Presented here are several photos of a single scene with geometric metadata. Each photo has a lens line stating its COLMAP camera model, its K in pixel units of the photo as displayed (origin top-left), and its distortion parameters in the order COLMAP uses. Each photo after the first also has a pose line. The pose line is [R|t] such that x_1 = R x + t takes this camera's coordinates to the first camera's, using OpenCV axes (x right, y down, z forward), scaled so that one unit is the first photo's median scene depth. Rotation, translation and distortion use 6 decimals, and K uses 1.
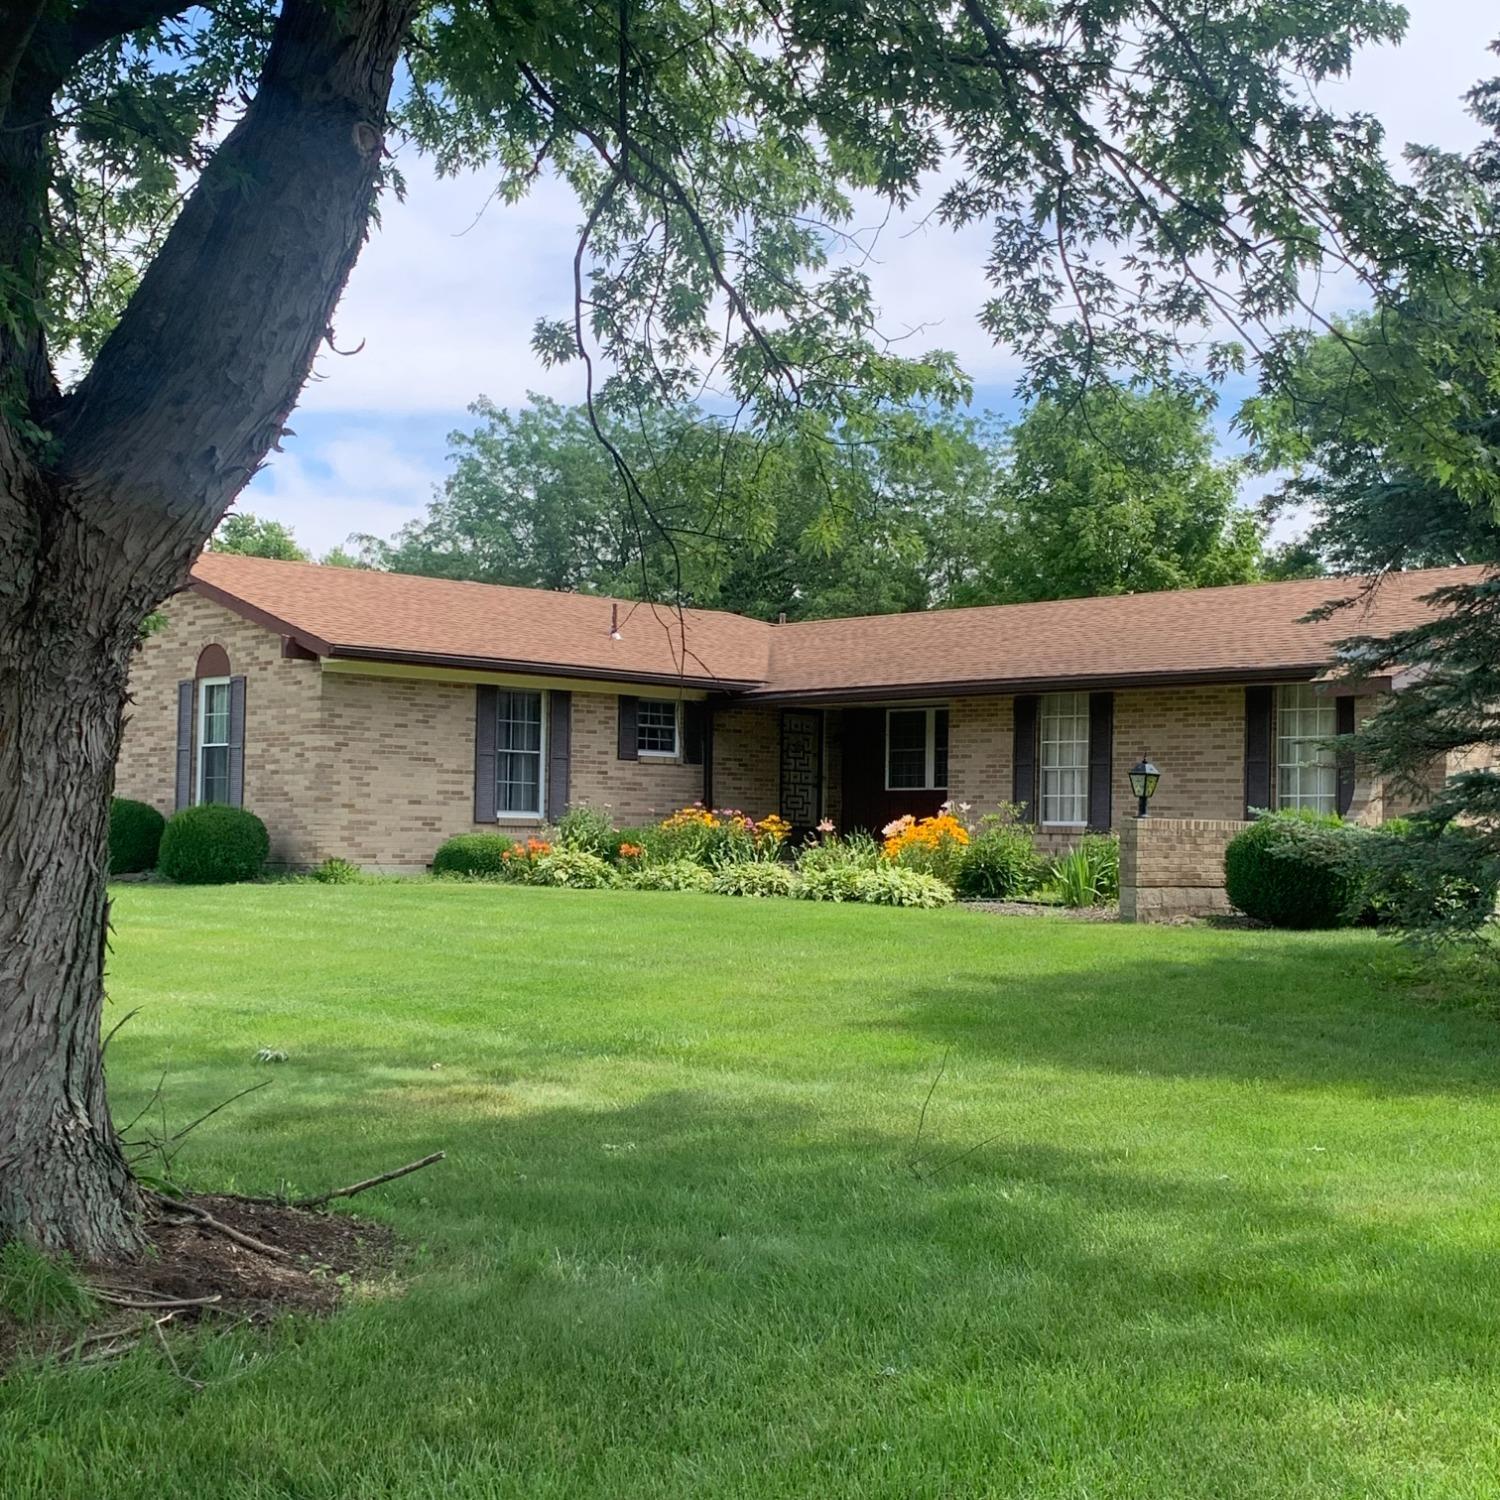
lens RADIAL K [[2390.3, 0, 750.0], [0, 2390.3, 750.0], [0, 0, 1]] dist [0.019203, -0.015640]
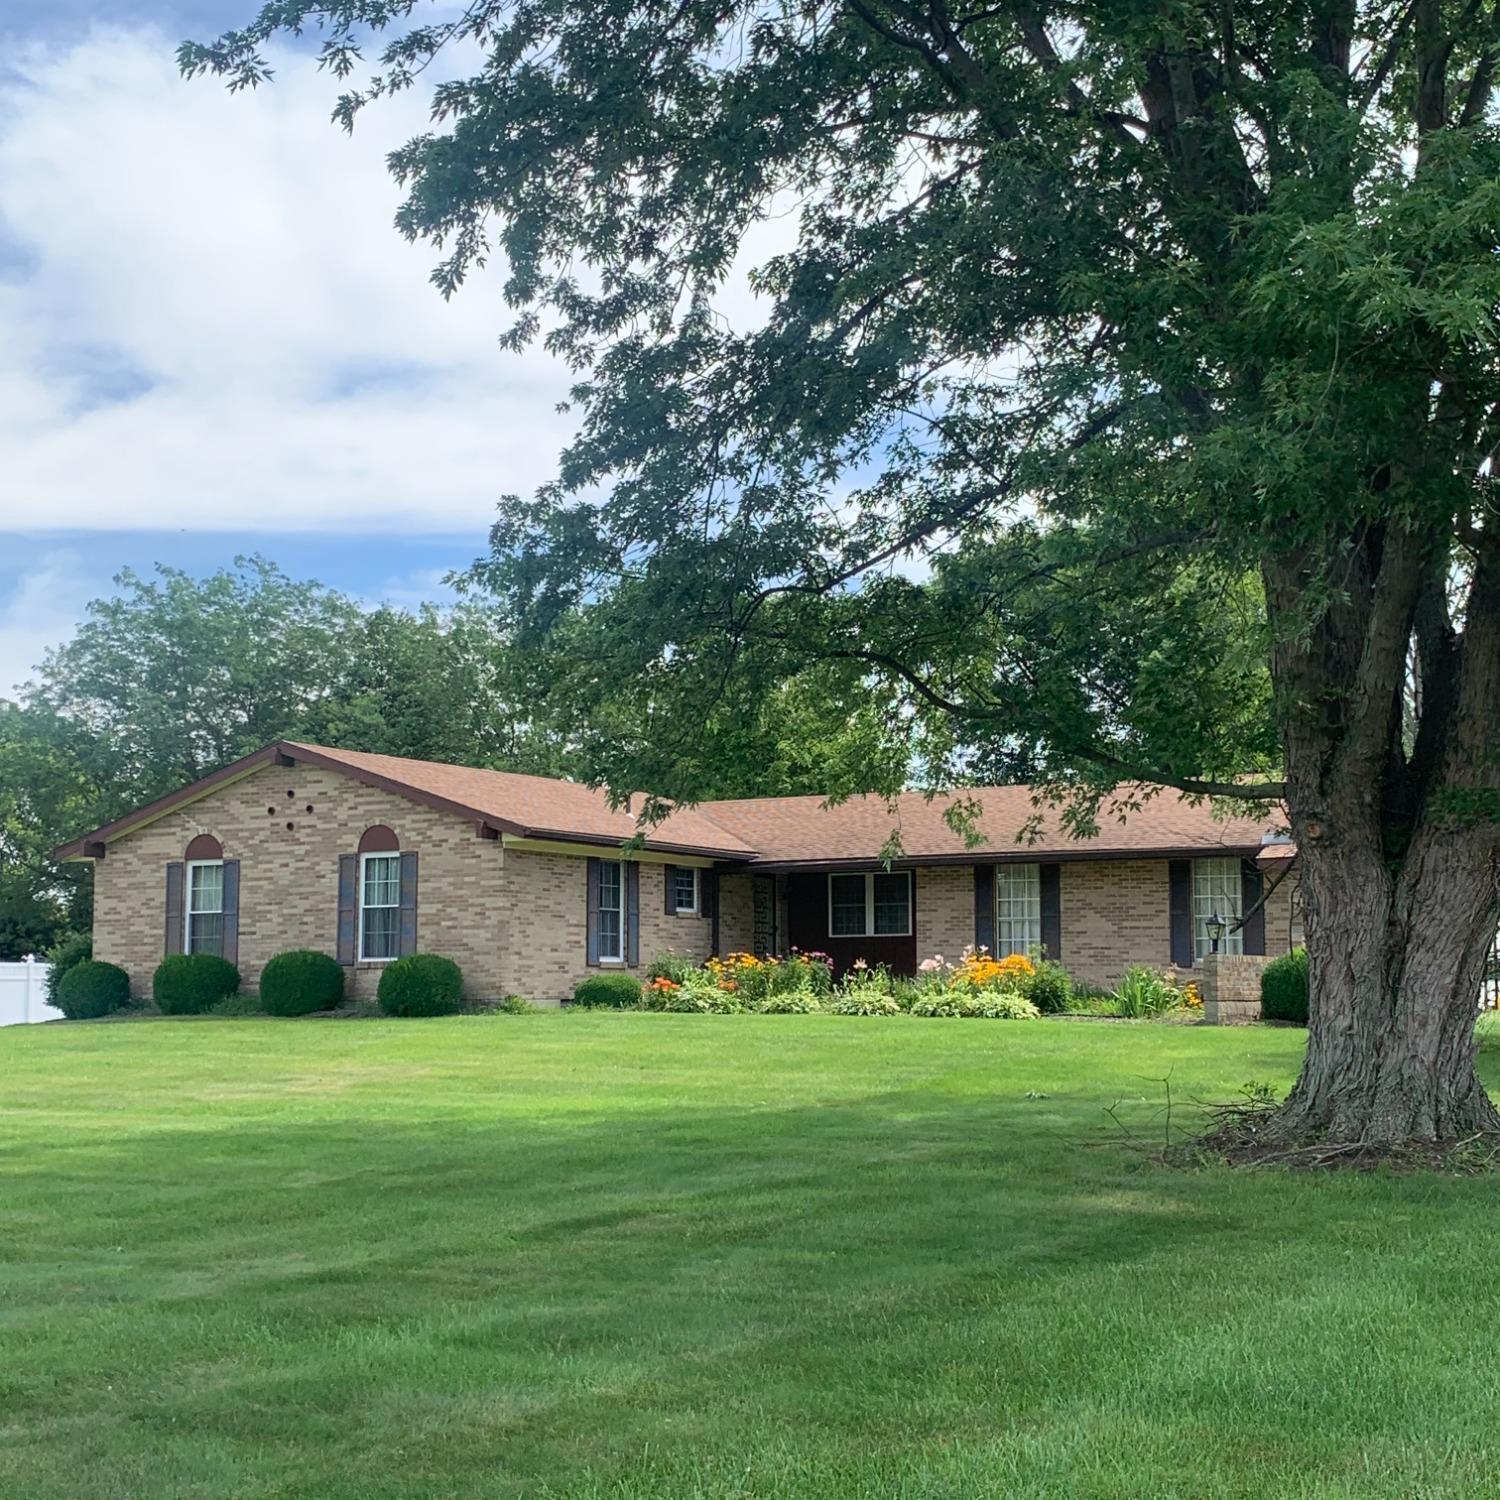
lens RADIAL K [[2390.3, 0, 750.0], [0, 2390.3, 750.0], [0, 0, 1]] dist [0.019203, -0.015640]
pose [[0.964220, 0.009538, 0.264932, -0.369981], [0.006646, 0.998169, -0.060127, -0.007133], [-0.265020, 0.059736, 0.962391, -0.253923]]
